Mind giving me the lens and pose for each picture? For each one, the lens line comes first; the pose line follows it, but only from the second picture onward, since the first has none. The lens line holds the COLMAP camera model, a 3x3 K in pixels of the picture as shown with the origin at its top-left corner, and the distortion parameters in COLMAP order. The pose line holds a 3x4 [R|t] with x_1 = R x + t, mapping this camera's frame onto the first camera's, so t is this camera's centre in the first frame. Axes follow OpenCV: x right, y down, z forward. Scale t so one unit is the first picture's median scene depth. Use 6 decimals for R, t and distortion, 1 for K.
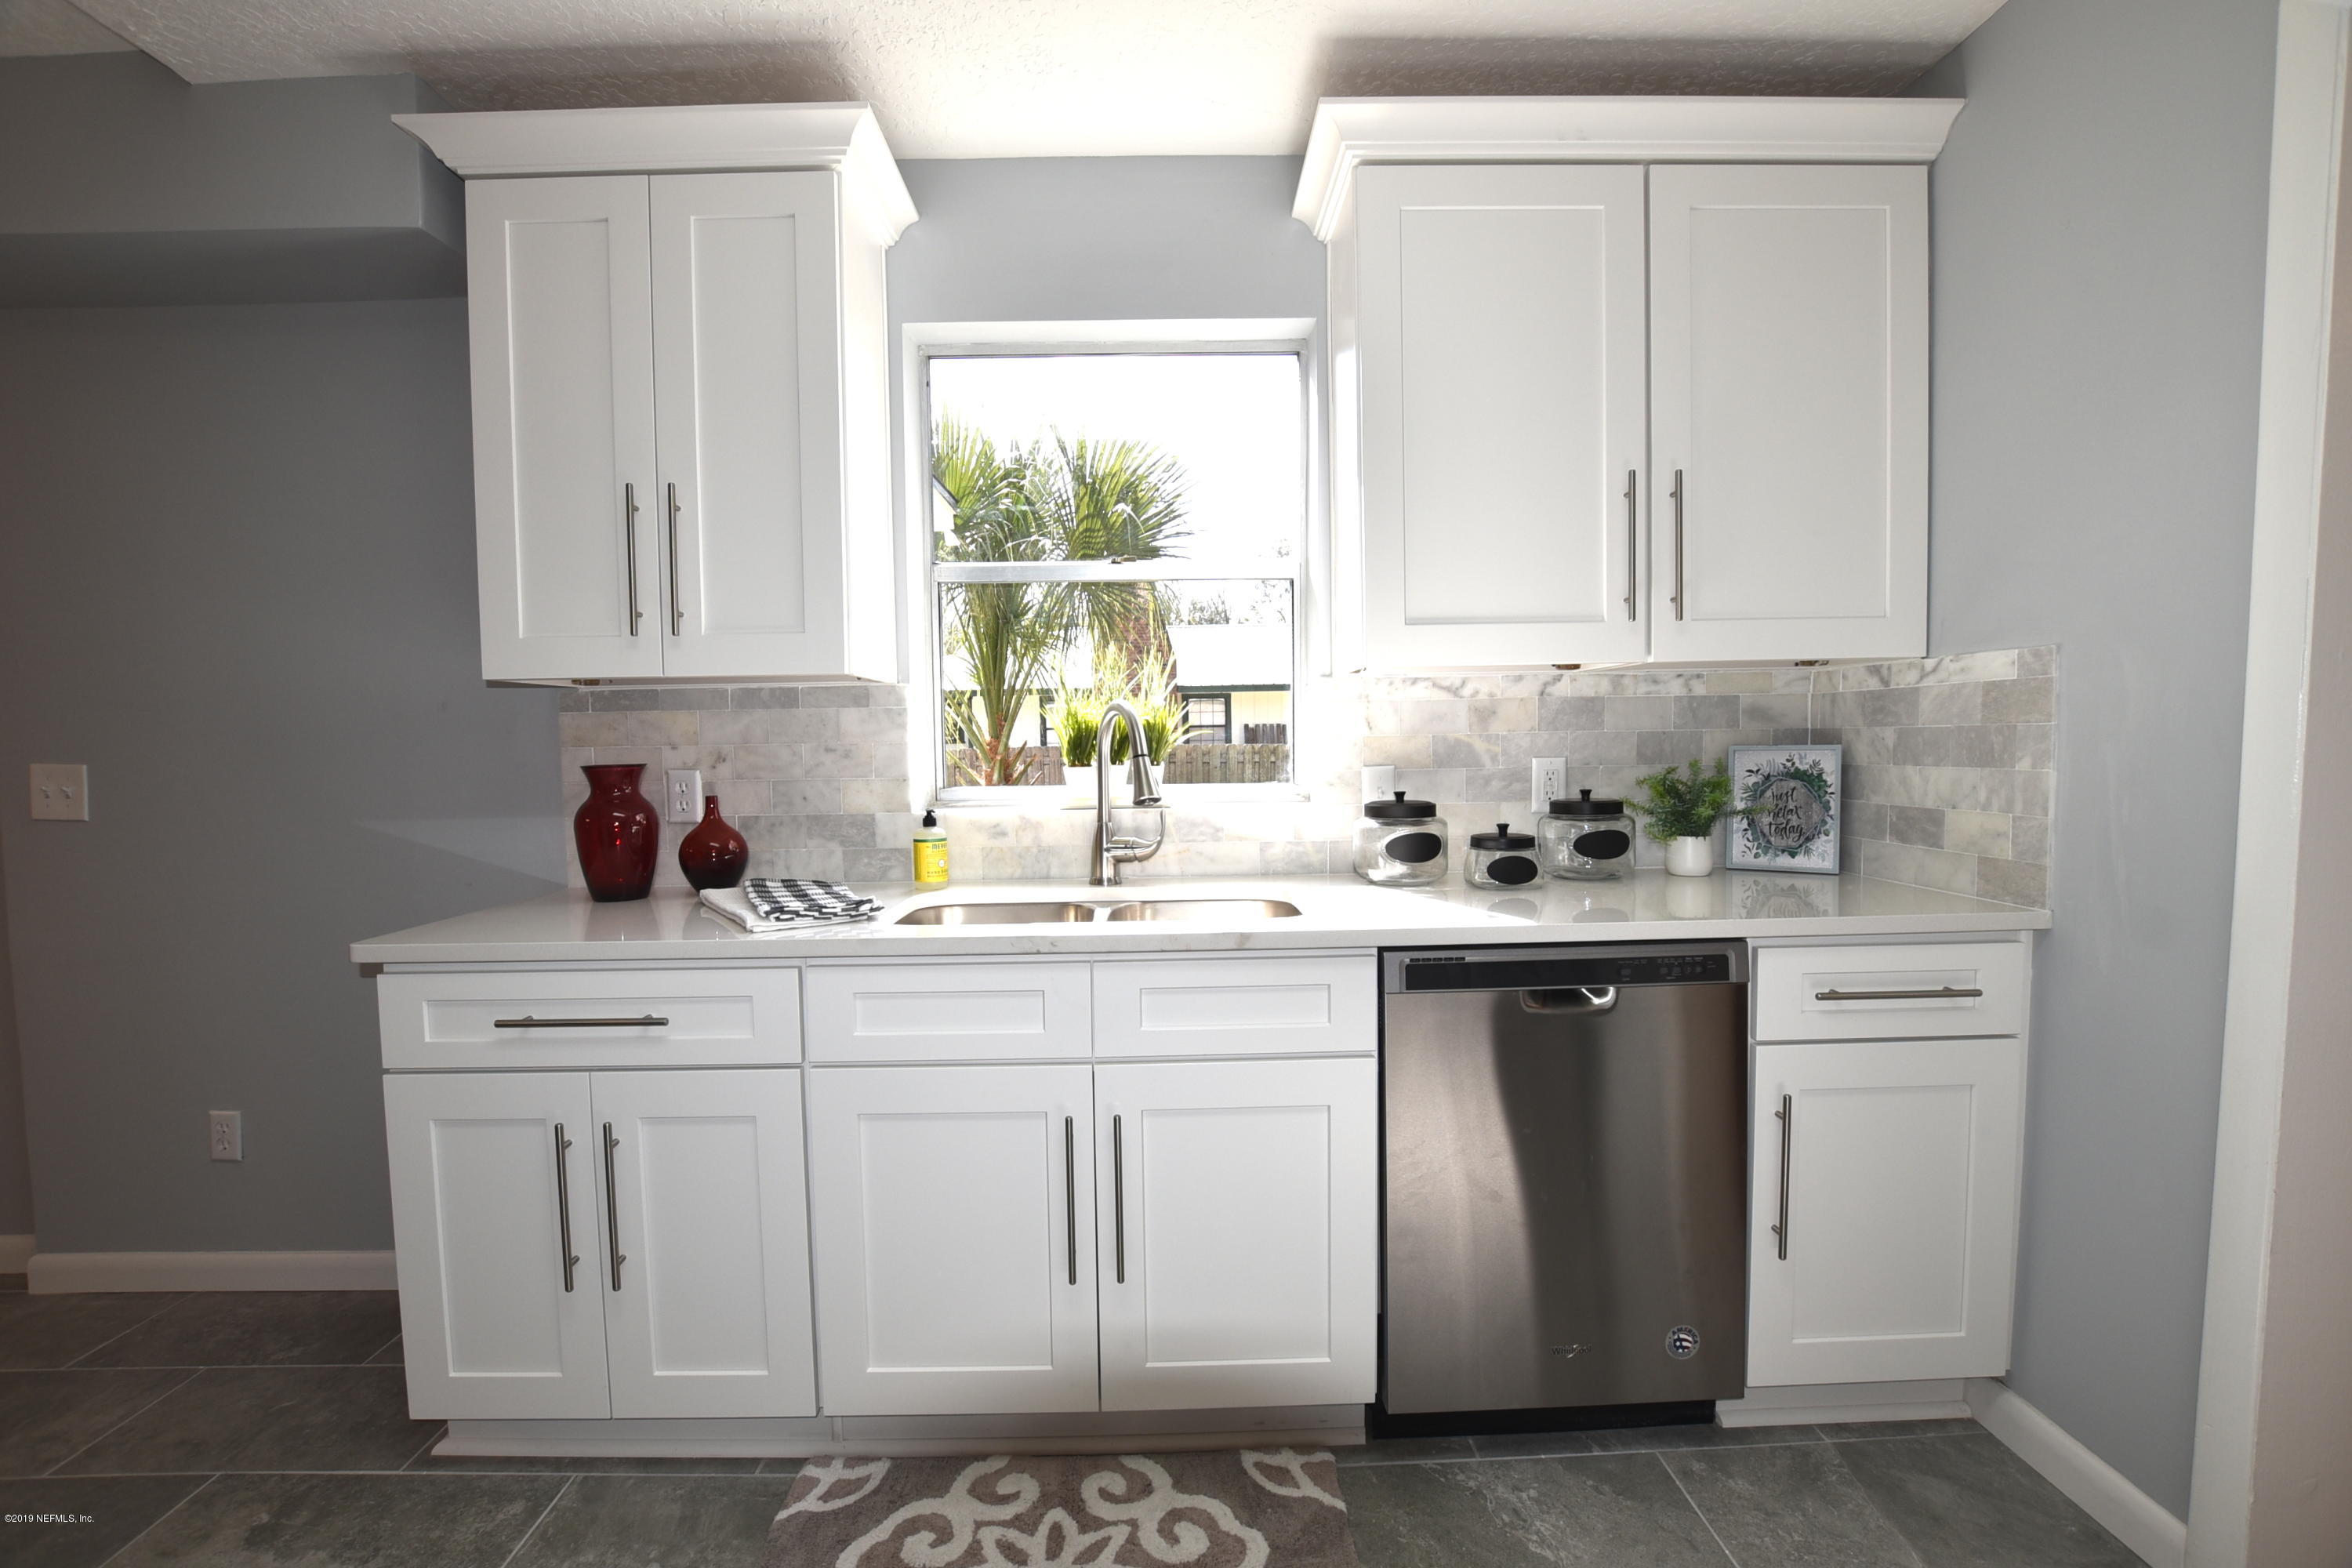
lens RADIAL K [[1036.8, 0, 1174.3], [0, 1036.8, 792.4], [0, 0, 1]] dist [-0.035331, 0.006208]
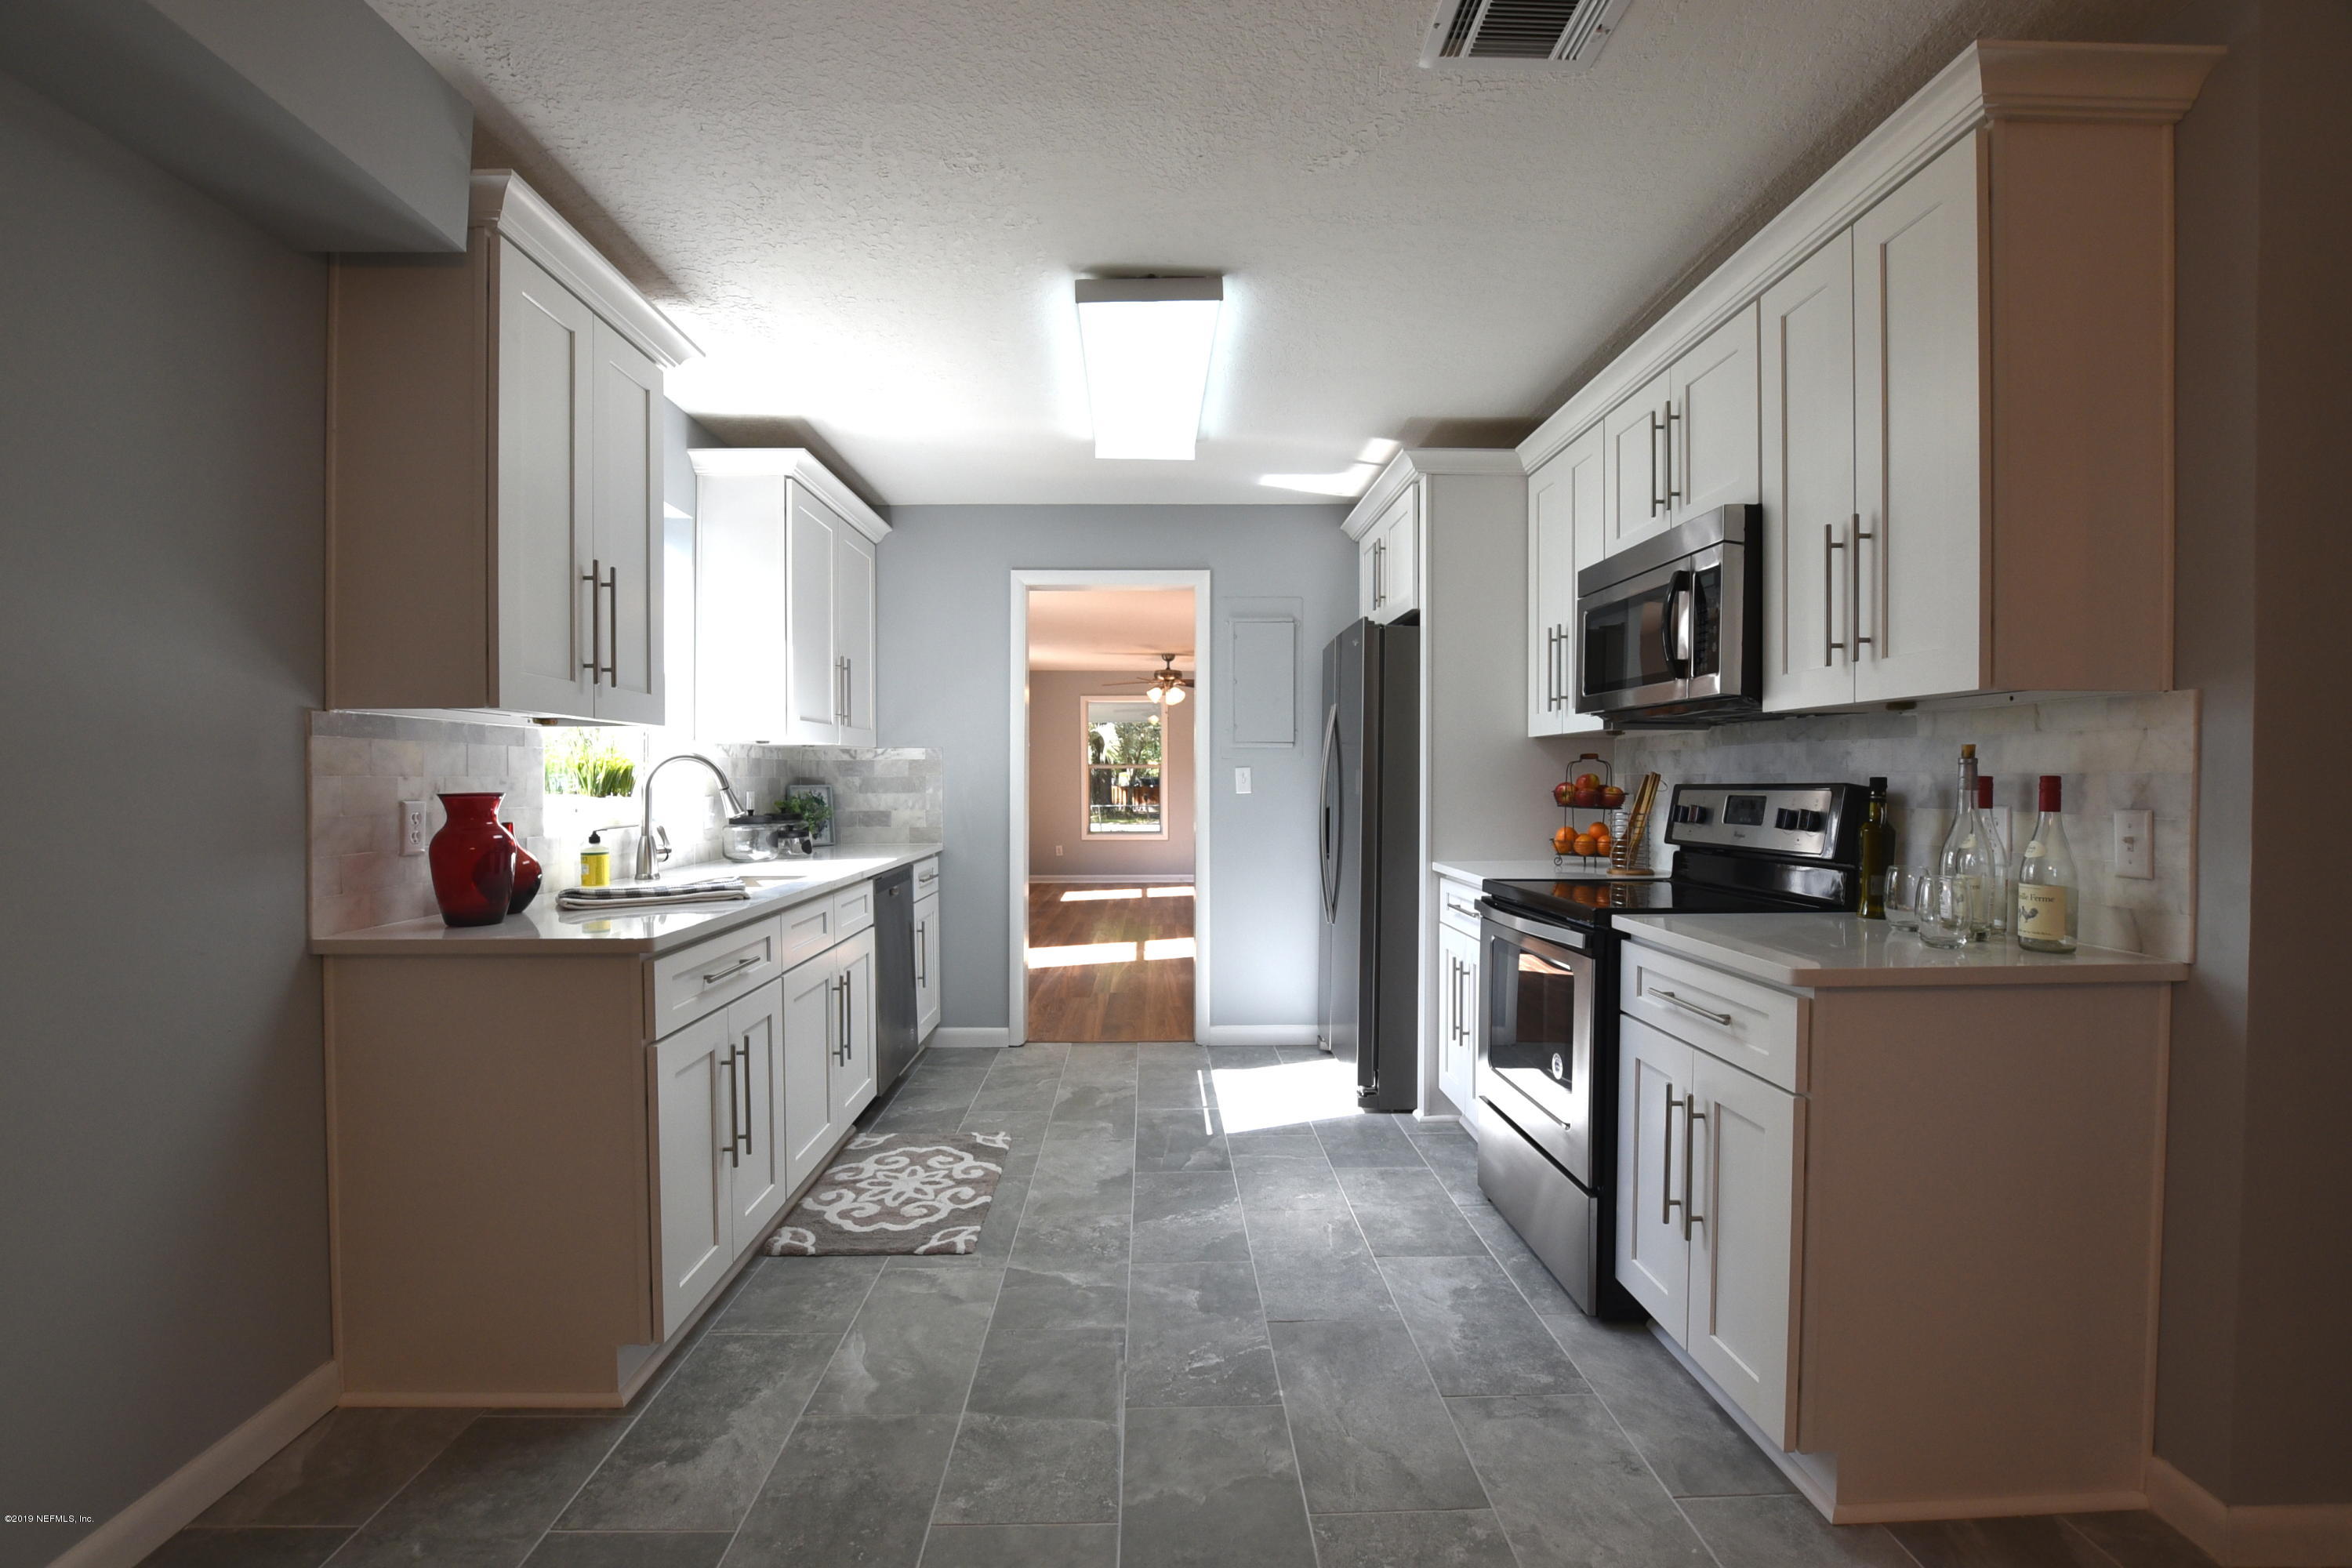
lens RADIAL K [[1036.8, 0, 1169.9], [0, 1036.8, 796.5], [0, 0, 1]] dist [-0.035331, 0.006208]
pose [[-0.005314, -0.001813, 0.999984, -1.711510], [0.059684, 0.998215, 0.002127, 0.017388], [-0.998203, 0.059695, -0.005196, 0.335019]]
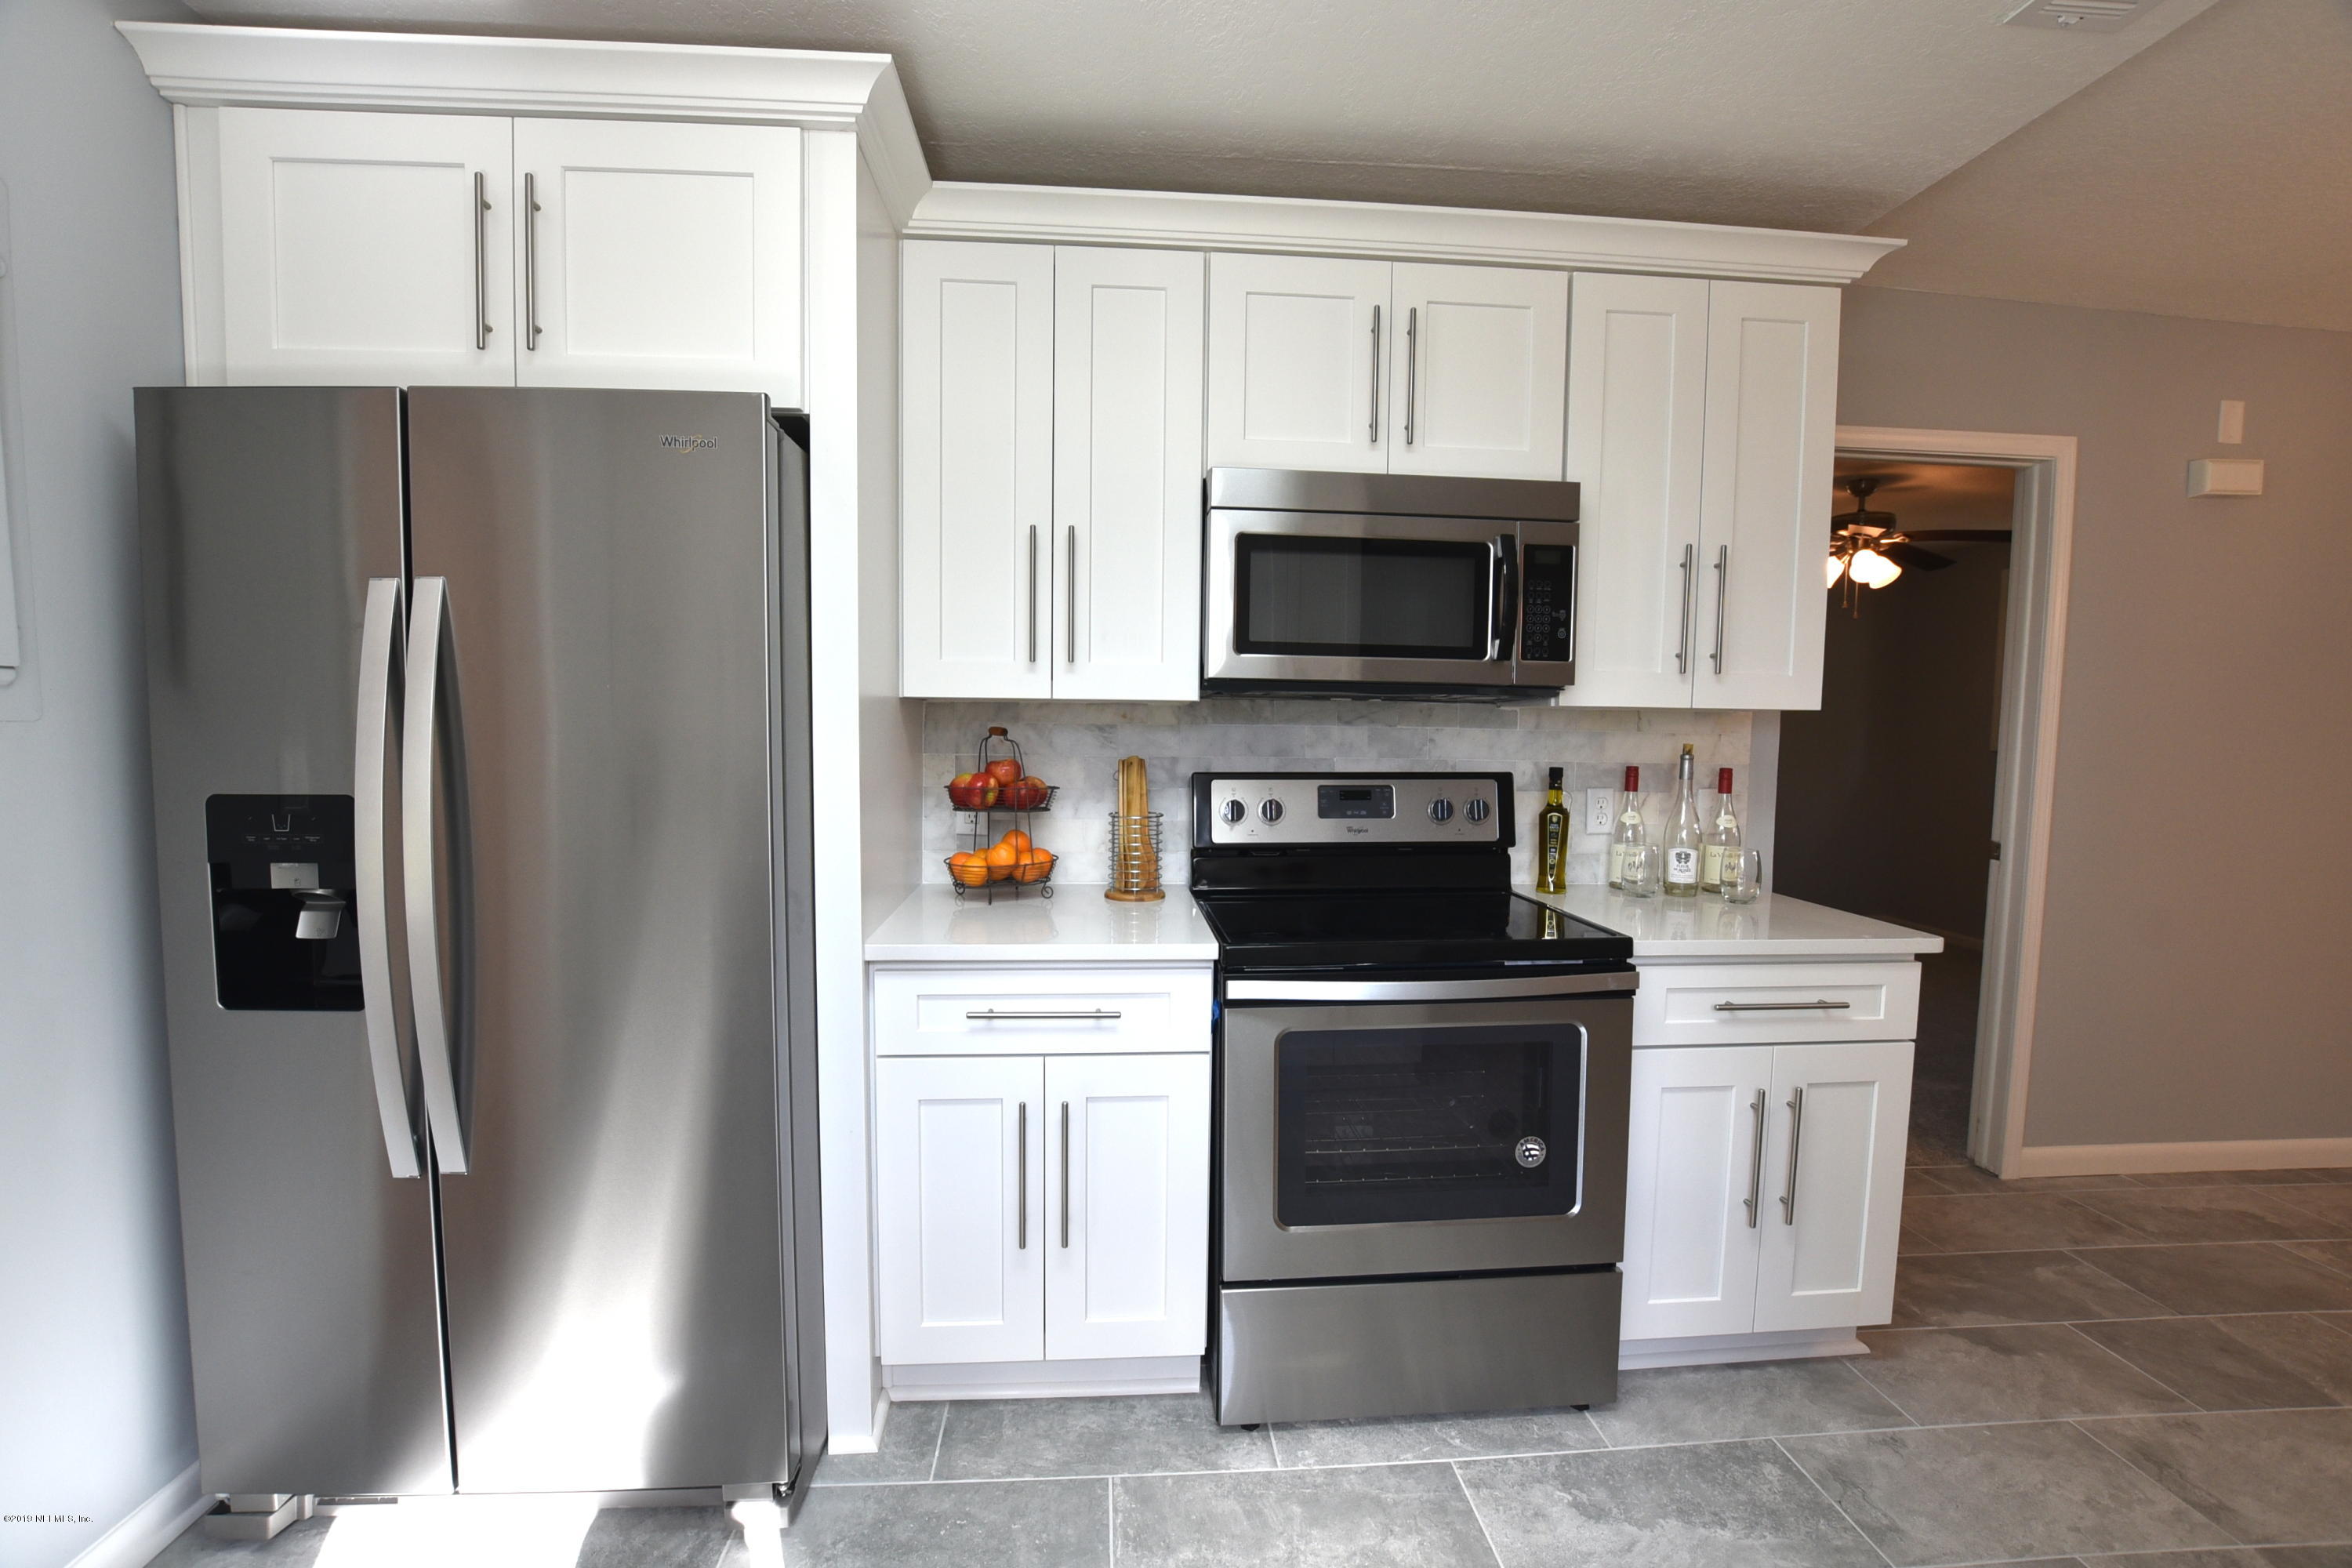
lens RADIAL K [[1036.8, 0, 1170.9], [0, 1036.8, 796.5], [0, 0, 1]] dist [-0.035331, 0.006208]
pose [[-0.998338, 0.008407, -0.057009, -0.032200], [0.000608, 0.990783, 0.135456, -0.092089], [0.057623, 0.135196, -0.989142, 0.784862]]
